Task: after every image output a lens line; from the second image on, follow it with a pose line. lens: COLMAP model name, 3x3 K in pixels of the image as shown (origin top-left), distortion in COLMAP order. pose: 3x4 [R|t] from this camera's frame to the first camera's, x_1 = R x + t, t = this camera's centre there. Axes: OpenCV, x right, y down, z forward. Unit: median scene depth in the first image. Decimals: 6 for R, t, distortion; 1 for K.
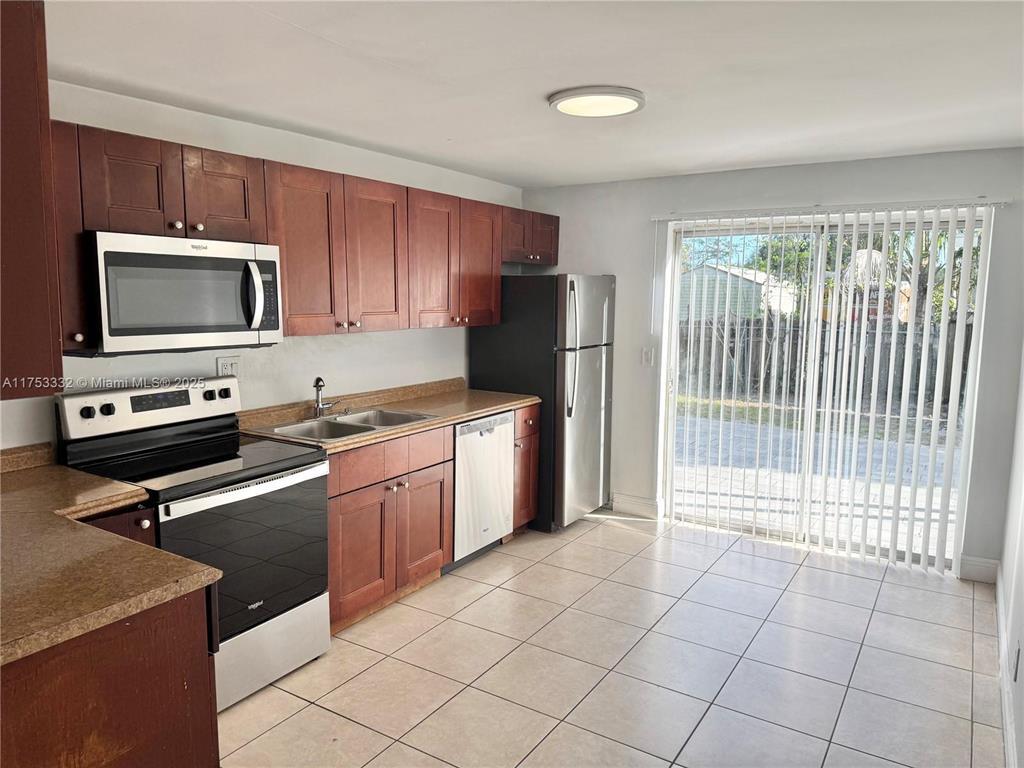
lens RADIAL K [[712.6, 0, 512.0], [0, 712.6, 384.0], [0, 0, 1]] dist [0.159032, -0.257948]
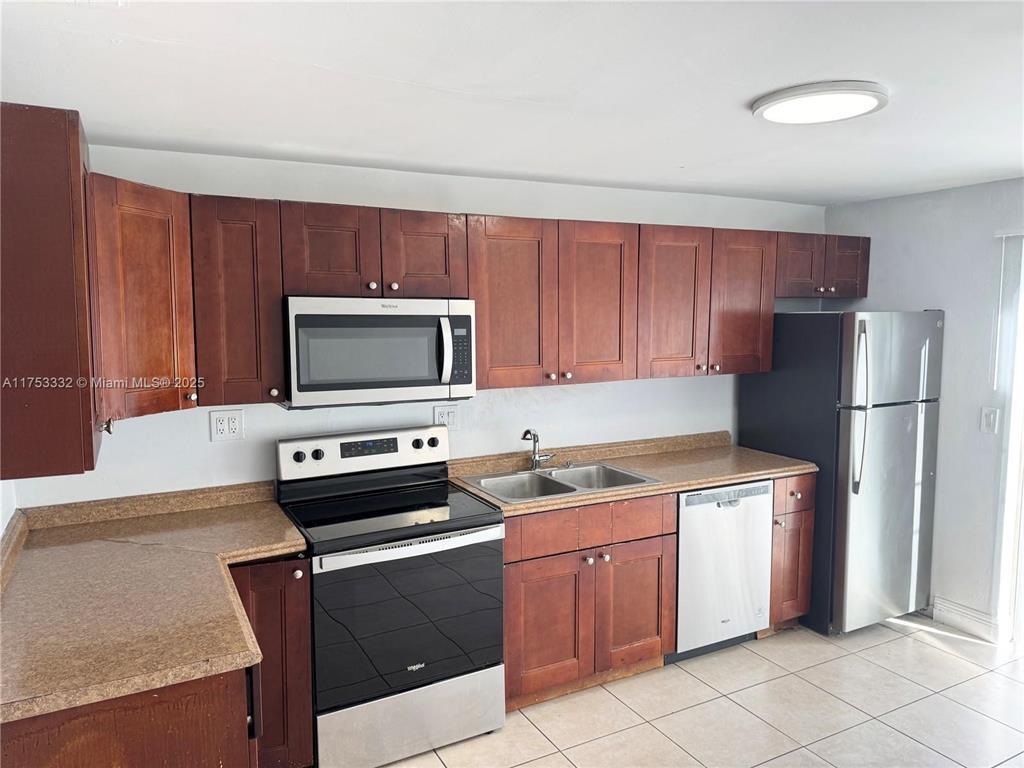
lens RADIAL K [[721.1, 0, 512.0], [0, 721.1, 384.0], [0, 0, 1]] dist [0.117906, -0.165622]
pose [[0.873635, 0.035420, -0.485291, 0.182203], [-0.050555, 0.998557, -0.018128, -0.052871], [0.483949, 0.040371, 0.874165, 0.146169]]
